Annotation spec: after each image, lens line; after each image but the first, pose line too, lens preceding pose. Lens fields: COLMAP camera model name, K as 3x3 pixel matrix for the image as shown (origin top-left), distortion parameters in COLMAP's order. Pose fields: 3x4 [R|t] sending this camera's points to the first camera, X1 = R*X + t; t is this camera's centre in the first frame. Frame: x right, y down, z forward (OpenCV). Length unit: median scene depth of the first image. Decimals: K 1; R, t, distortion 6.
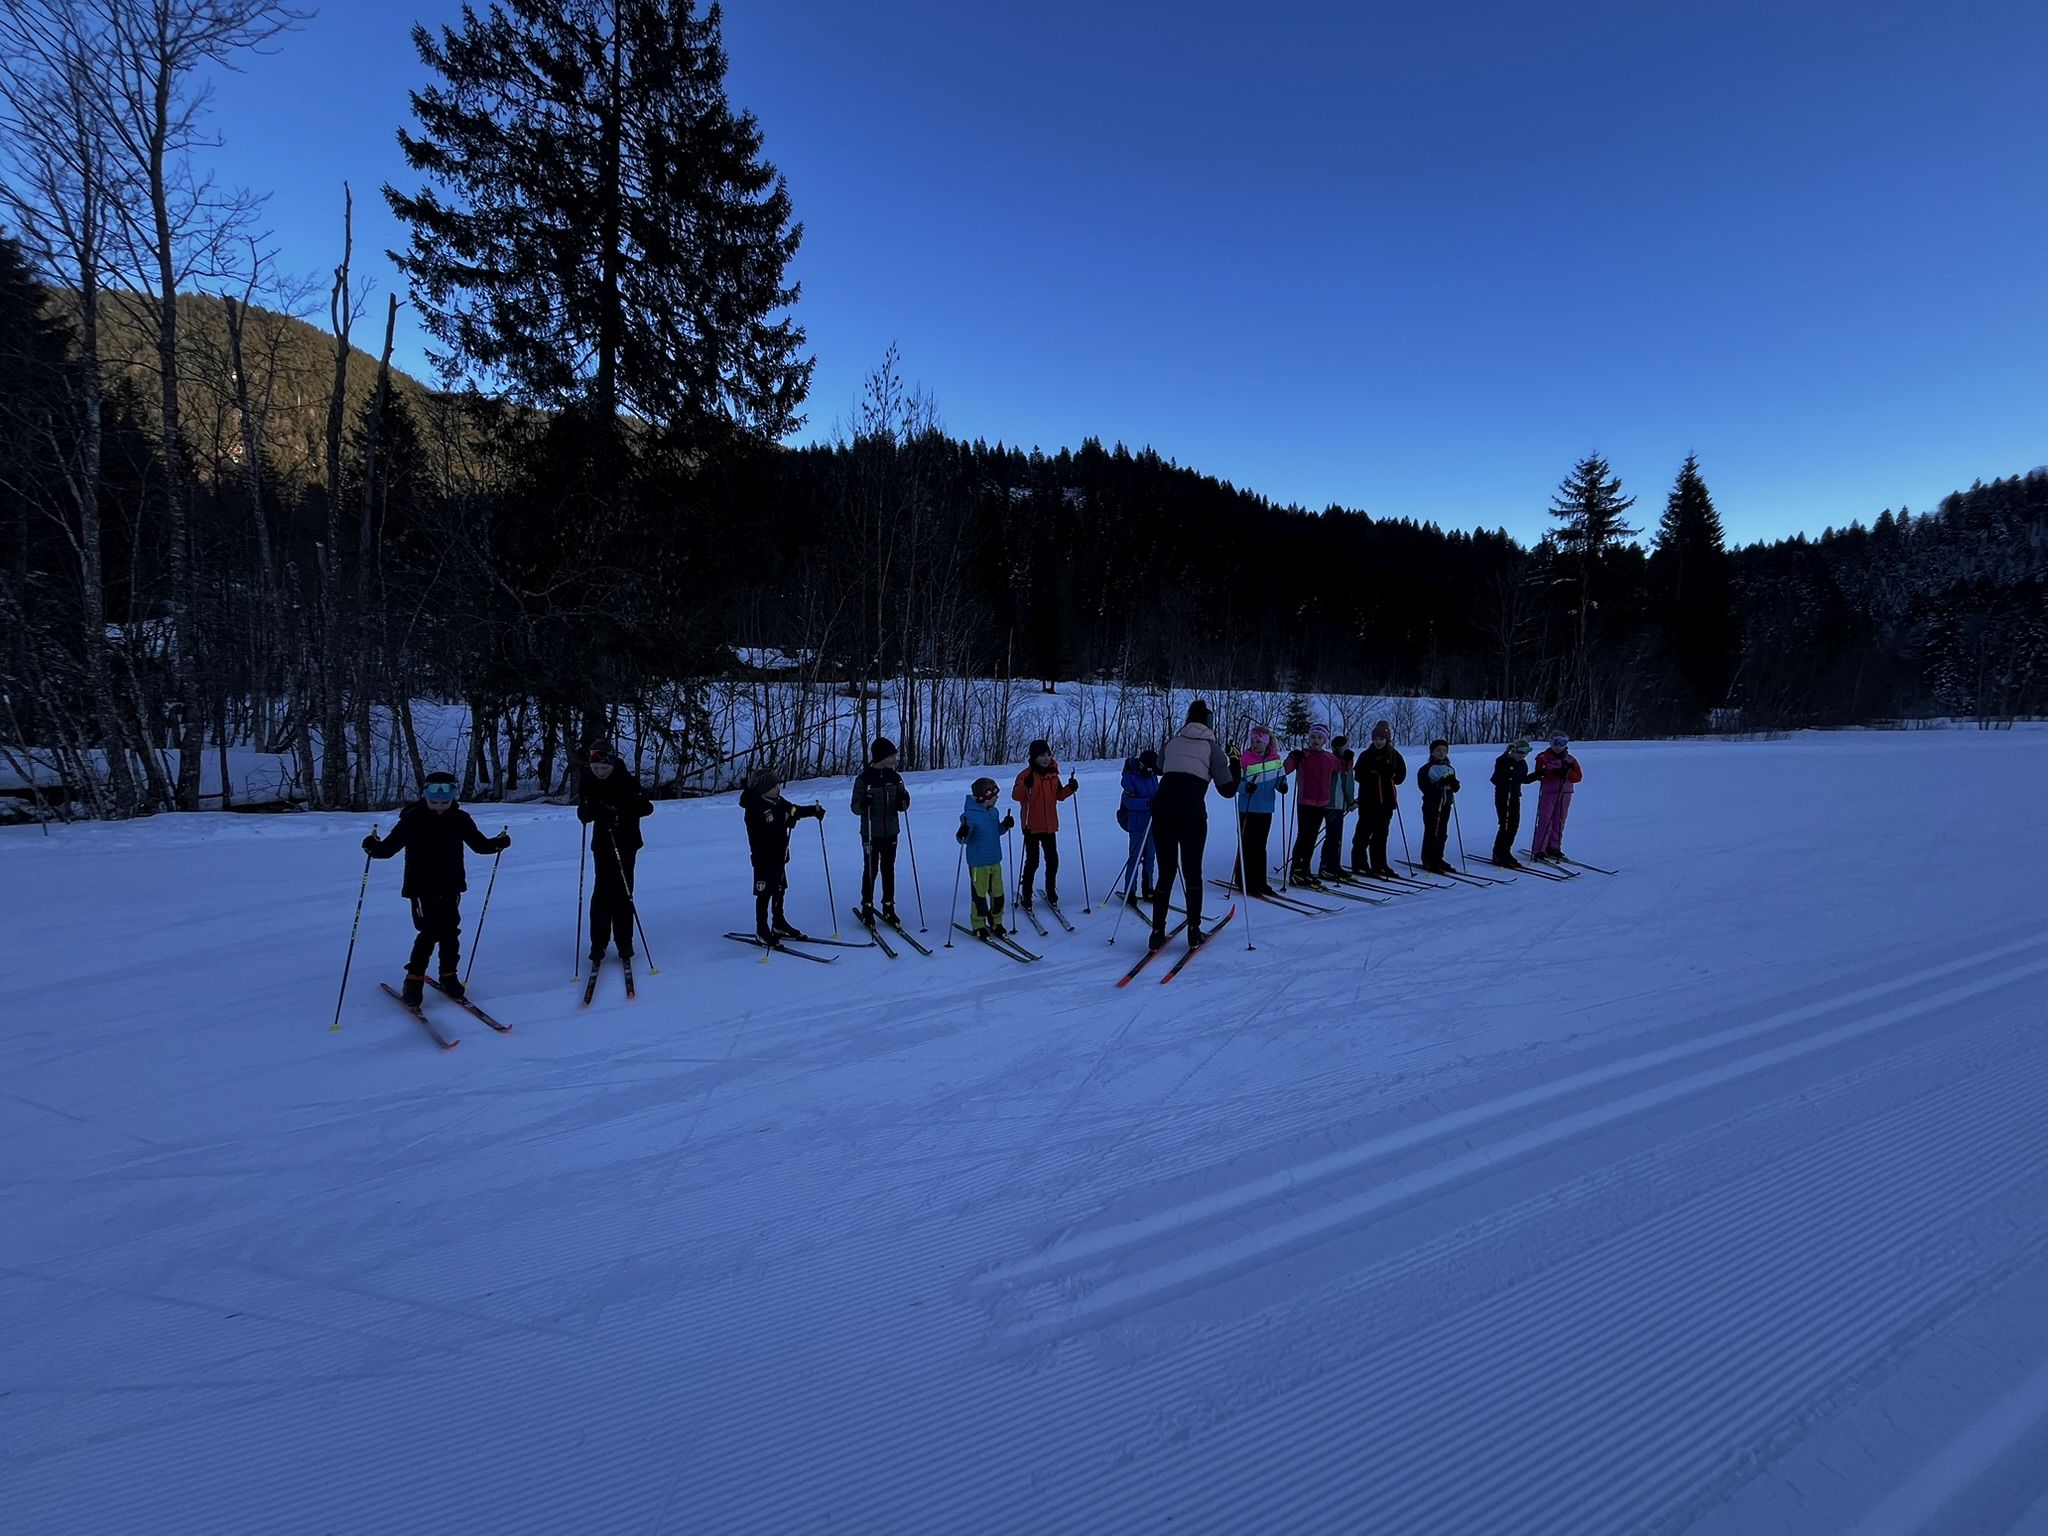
lens RADIAL K [[834.4, 0, 1021.7], [0, 834.4, 768.3], [0, 0, 1]] dist [-0.003152, -0.001116]
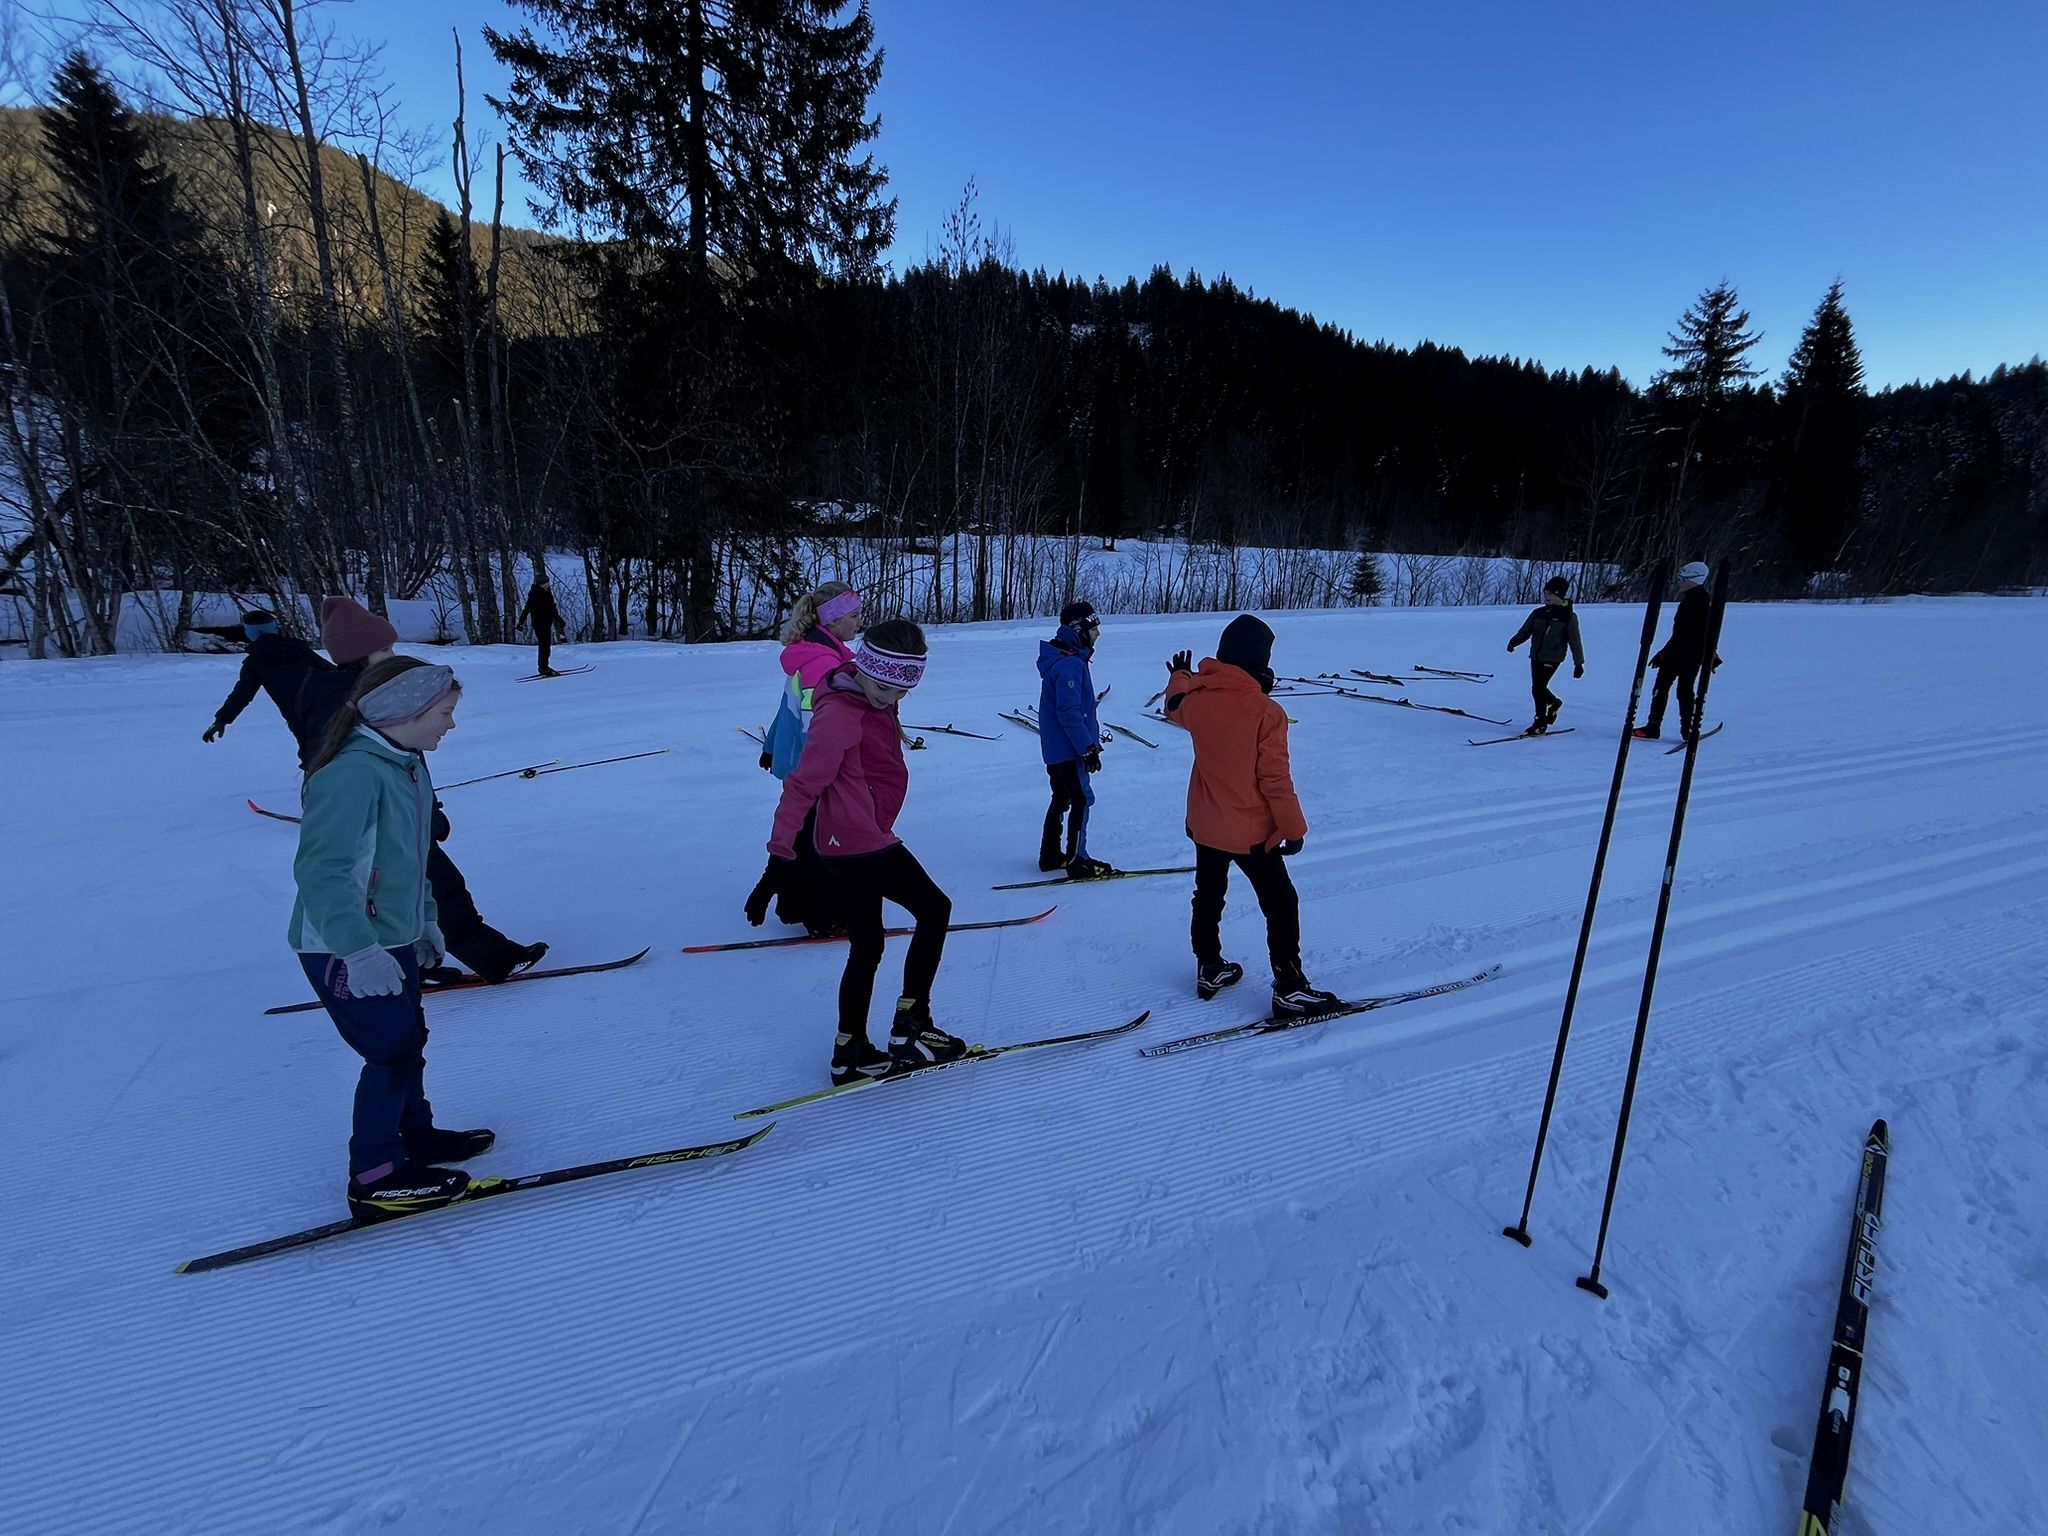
lens RADIAL K [[834.4, 0, 1019.6], [0, 834.4, 773.5], [0, 0, 1]] dist [-0.003152, -0.001116]
pose [[0.997751, 0.022909, -0.062995, -0.023830], [-0.011916, 0.985435, 0.169637, 0.015799], [0.065963, -0.168505, 0.983491, -0.091135]]
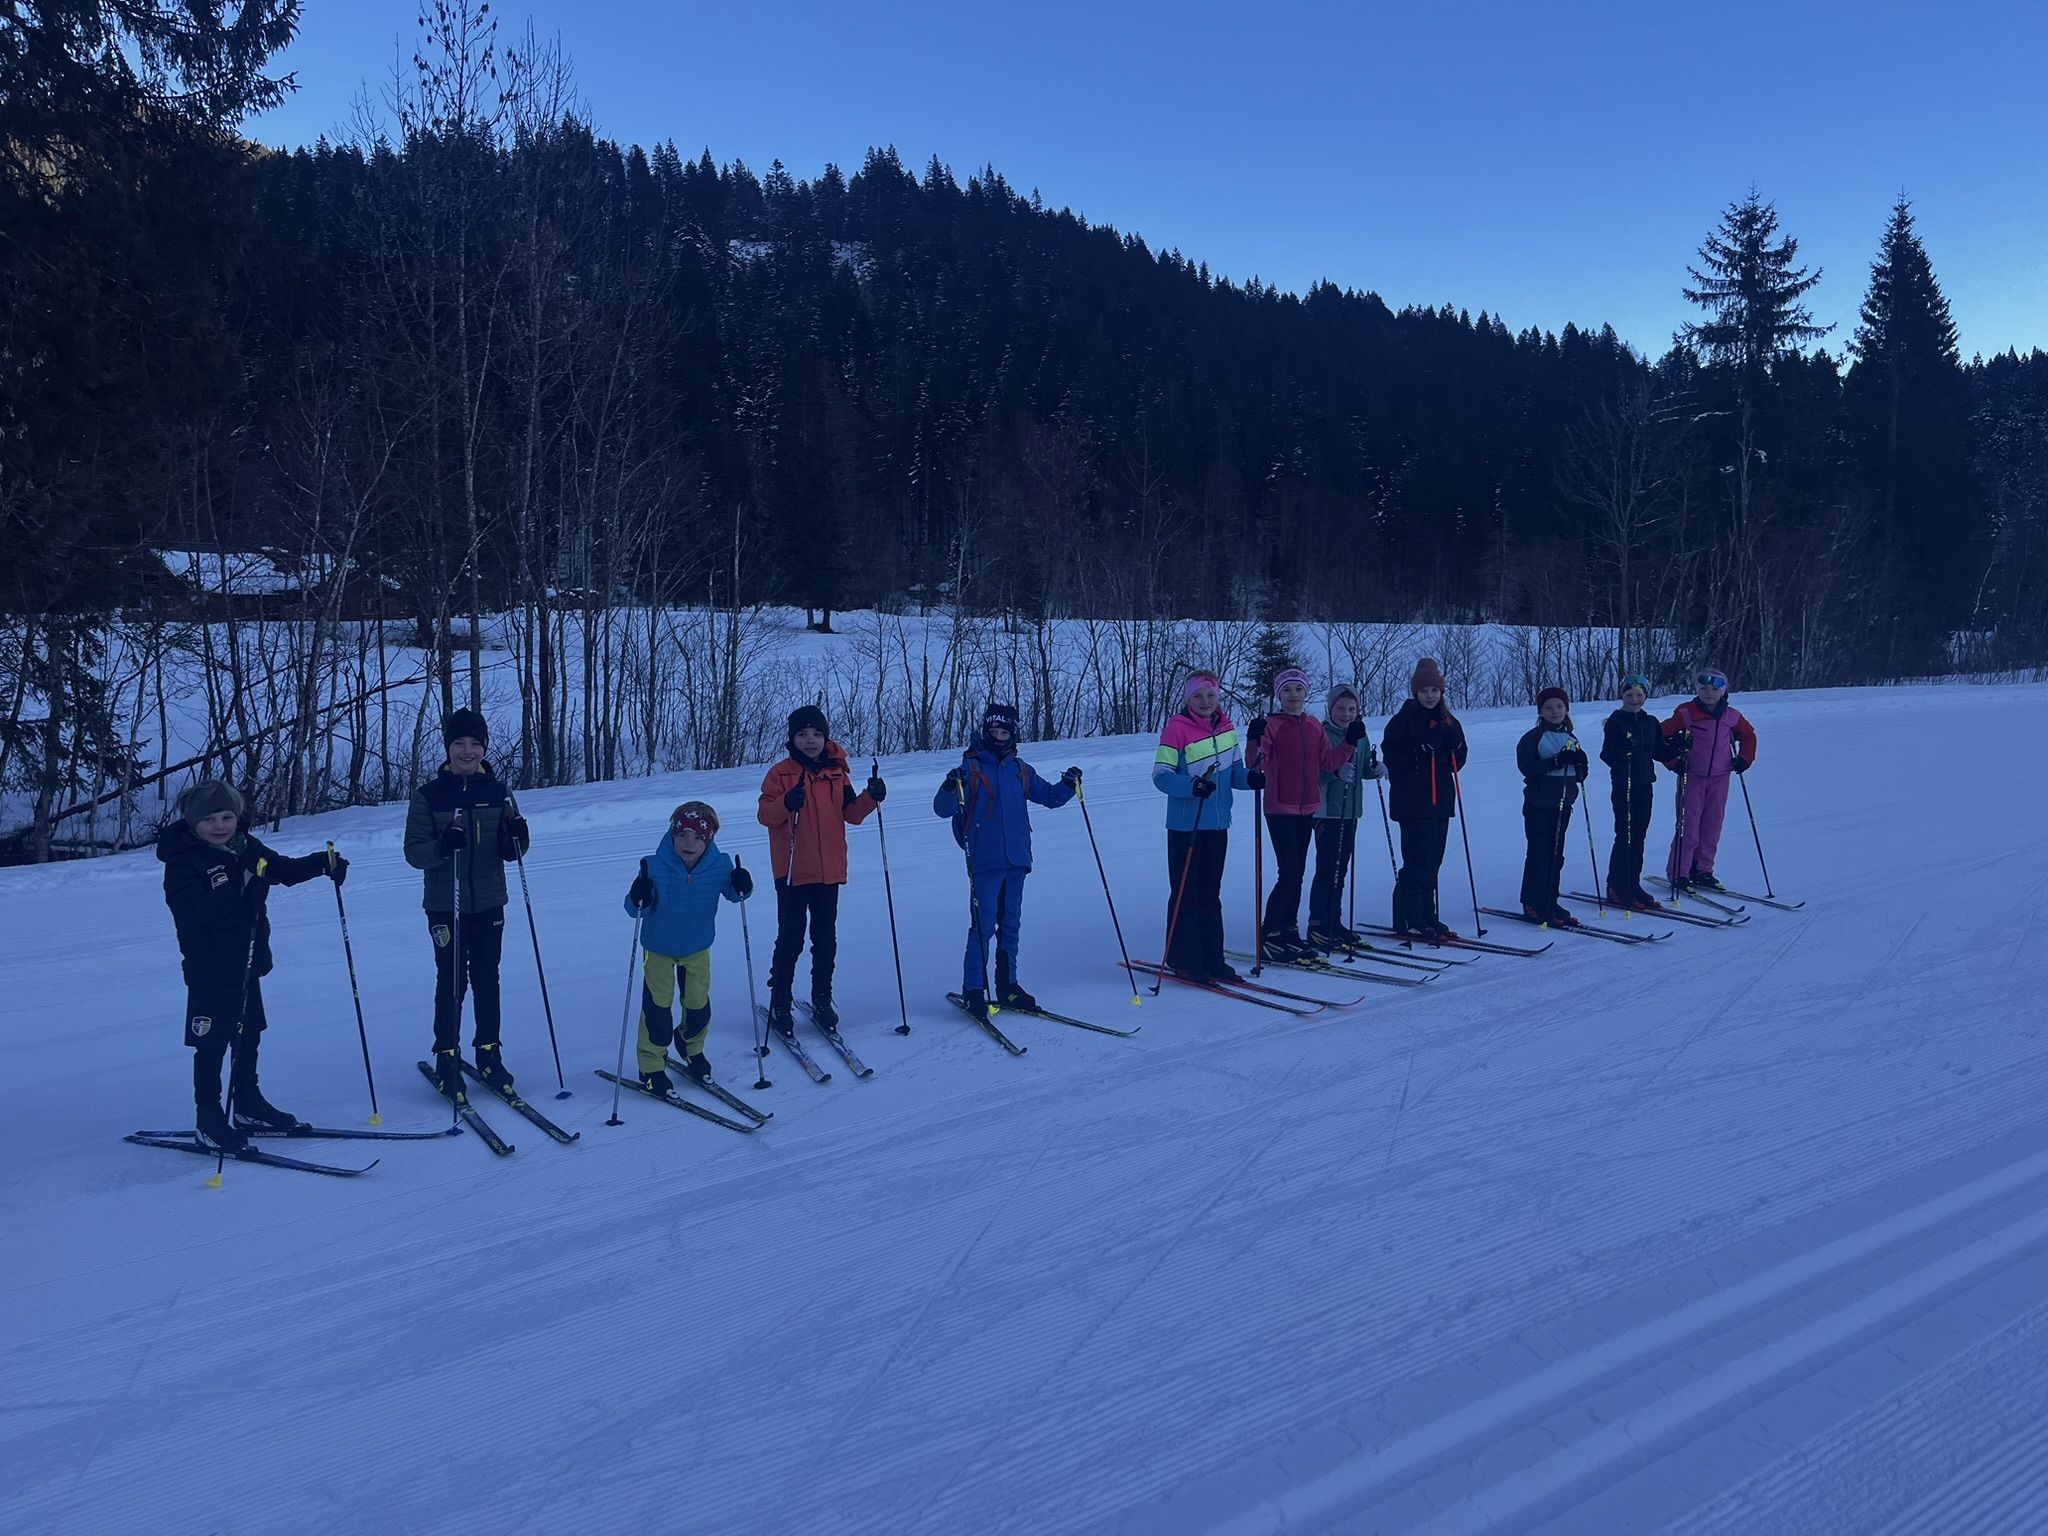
lens RADIAL K [[1565.3, 0, 1037.8], [0, 1565.3, 762.8], [0, 0, 1]] dist [0.059741, -0.084417]
pose [[0.985419, -0.036810, 0.166113, 0.004554], [0.037877, 0.999277, -0.003258, 0.003259], [-0.165873, 0.009502, 0.986101, 0.007750]]
